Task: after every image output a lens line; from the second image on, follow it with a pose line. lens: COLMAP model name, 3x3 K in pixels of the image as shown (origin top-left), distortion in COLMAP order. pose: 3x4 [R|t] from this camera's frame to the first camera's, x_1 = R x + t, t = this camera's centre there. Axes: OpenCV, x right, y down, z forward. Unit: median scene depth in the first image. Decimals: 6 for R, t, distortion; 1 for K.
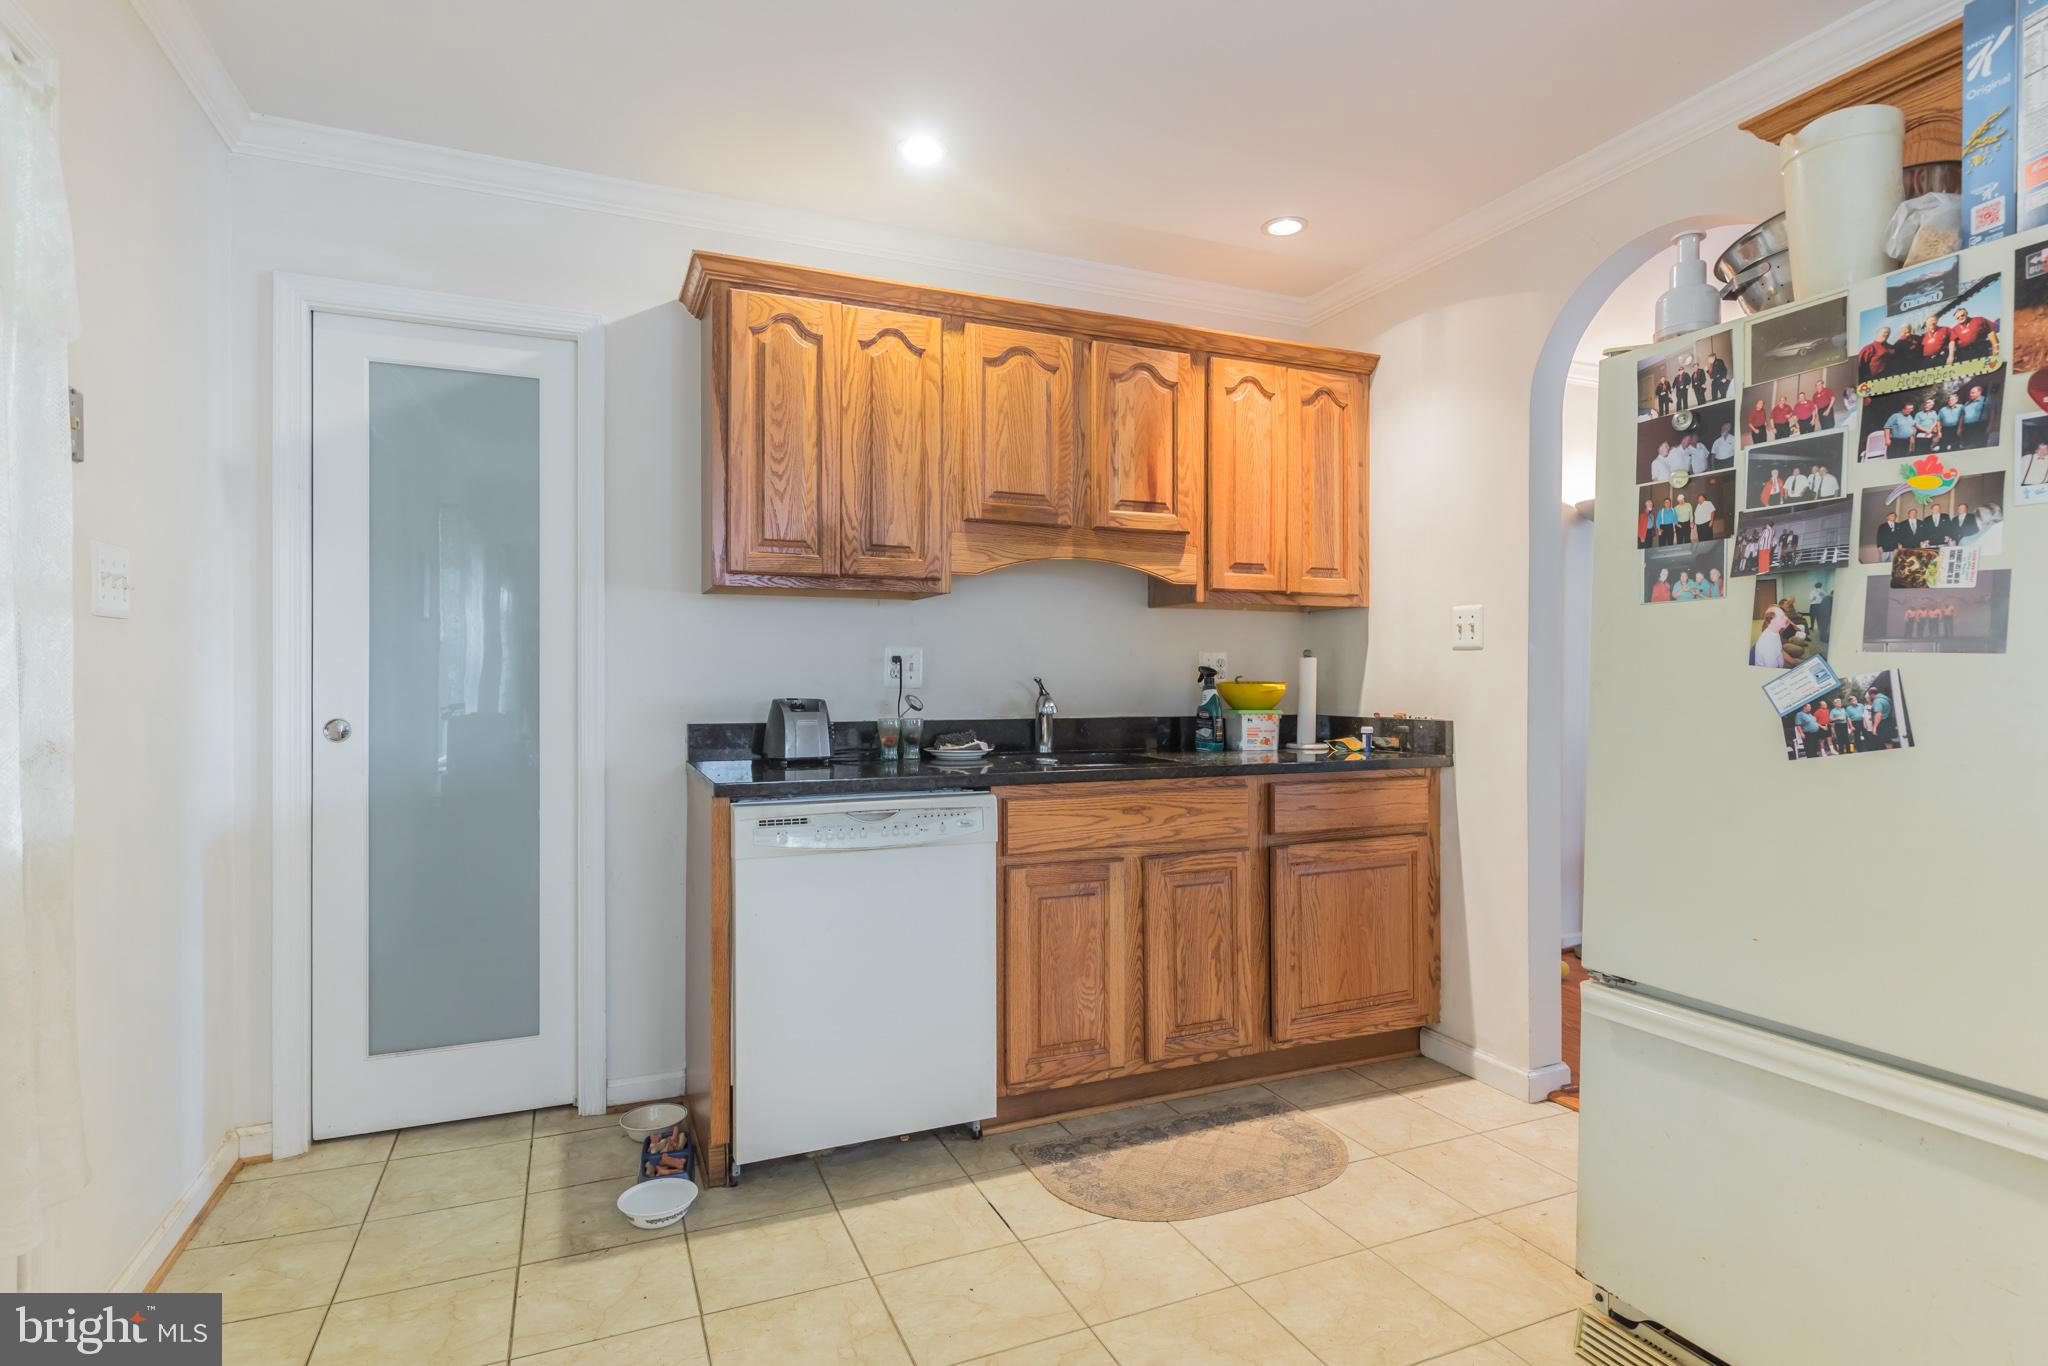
lens RADIAL K [[1020.1, 0, 1022.0], [0, 1020.1, 684.5], [0, 0, 1]] dist [-0.001852, 0.001506]
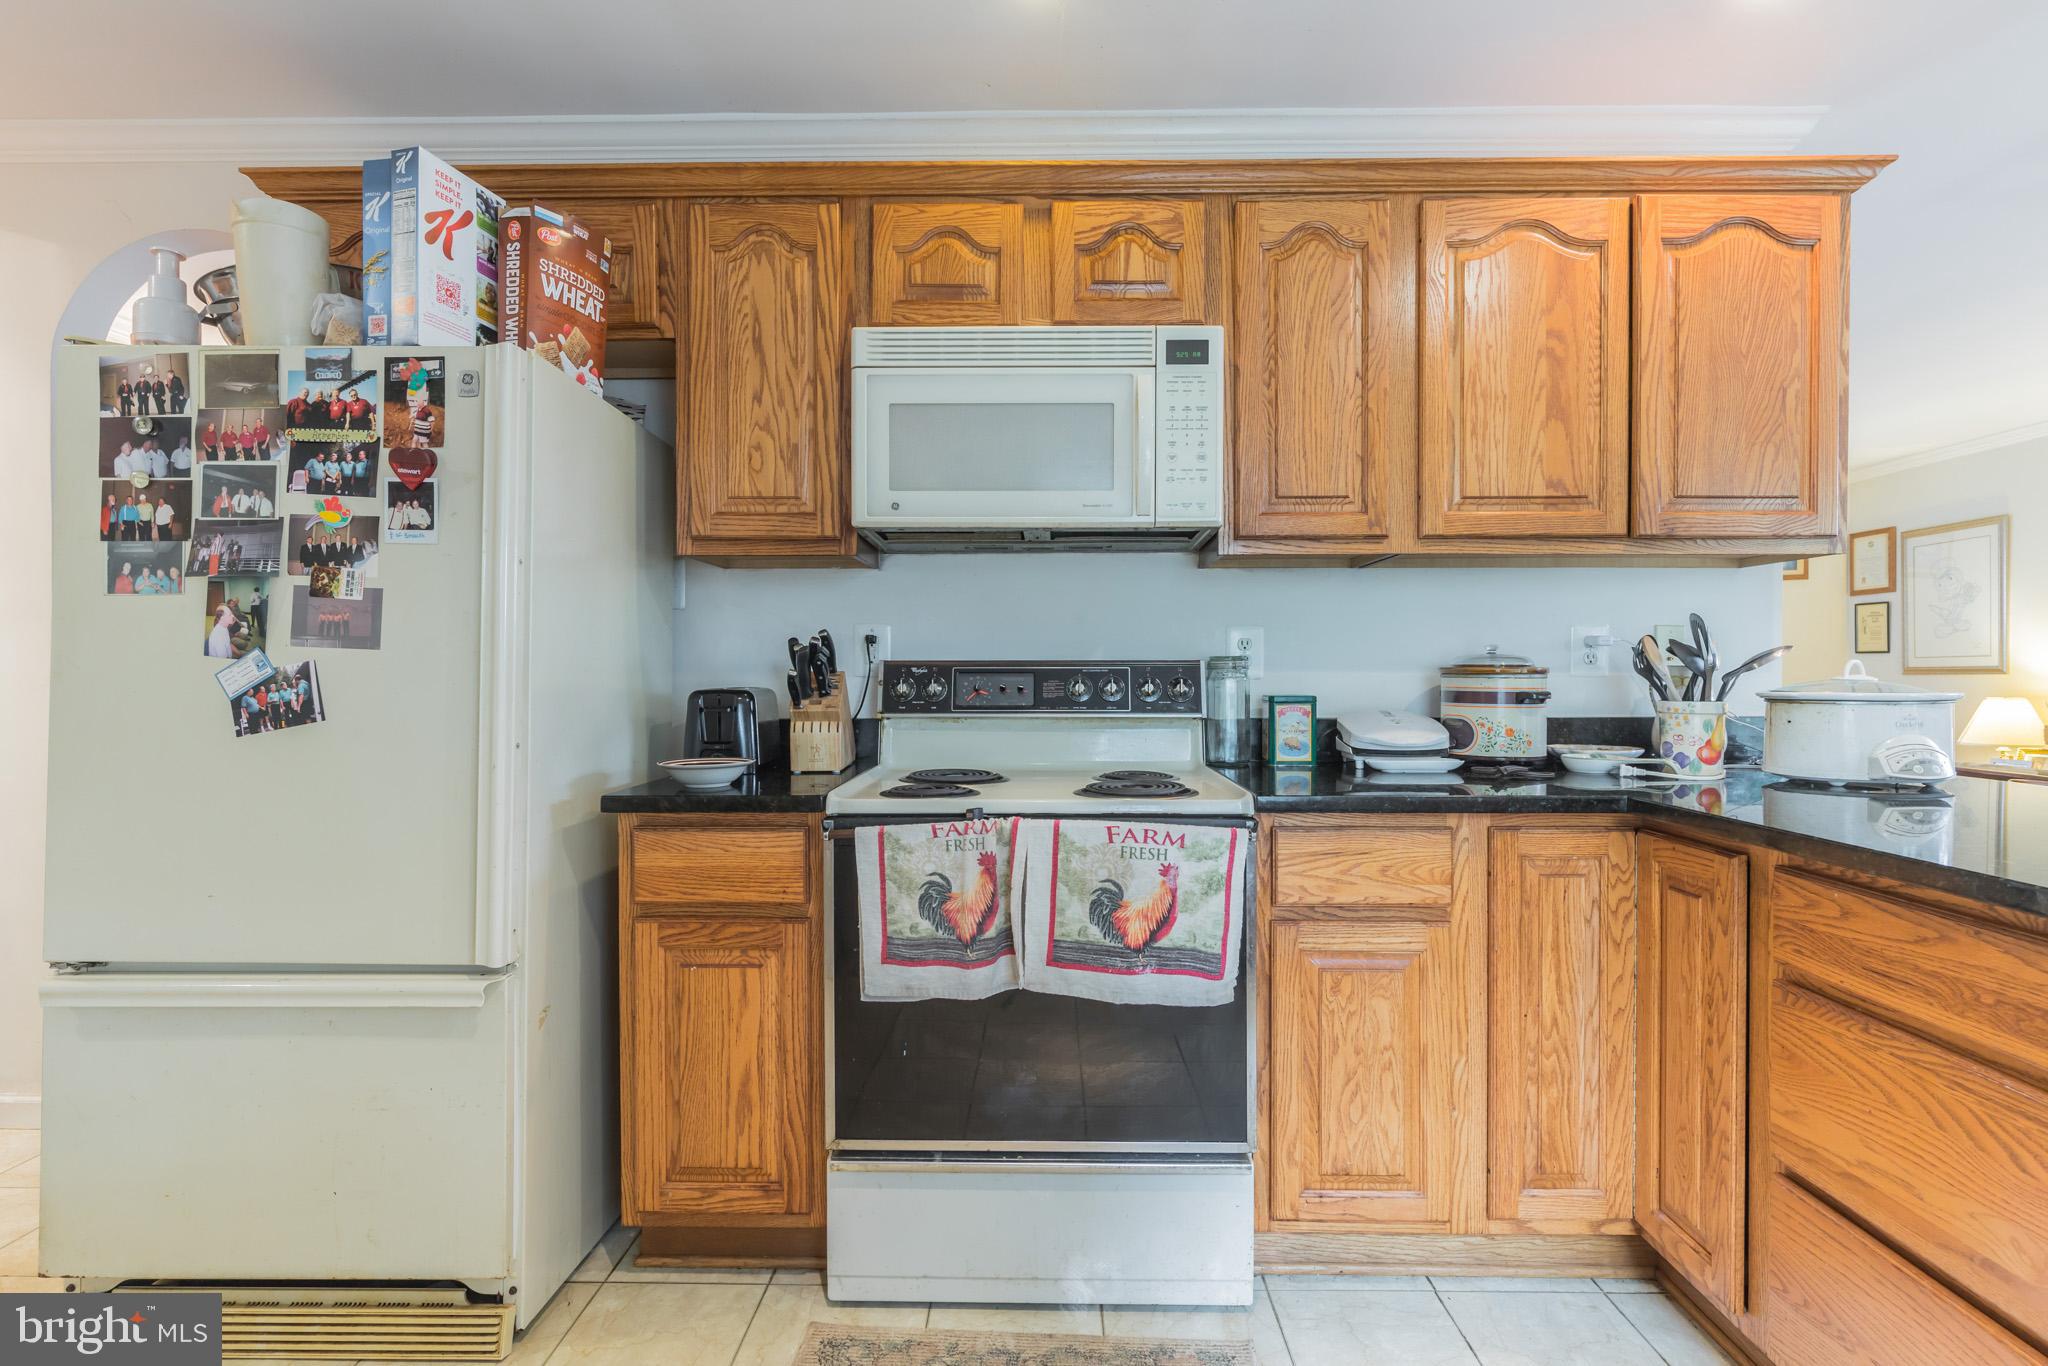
lens RADIAL K [[998.1, 0, 1029.2], [0, 998.1, 682.5], [0, 0, 1]] dist [-0.002021, -0.000405]
pose [[0.411900, -0.011112, 0.911161, 0.086432], [0.002187, 0.999935, 0.011206, 0.000577], [-0.911226, -0.002623, 0.411898, -0.306457]]
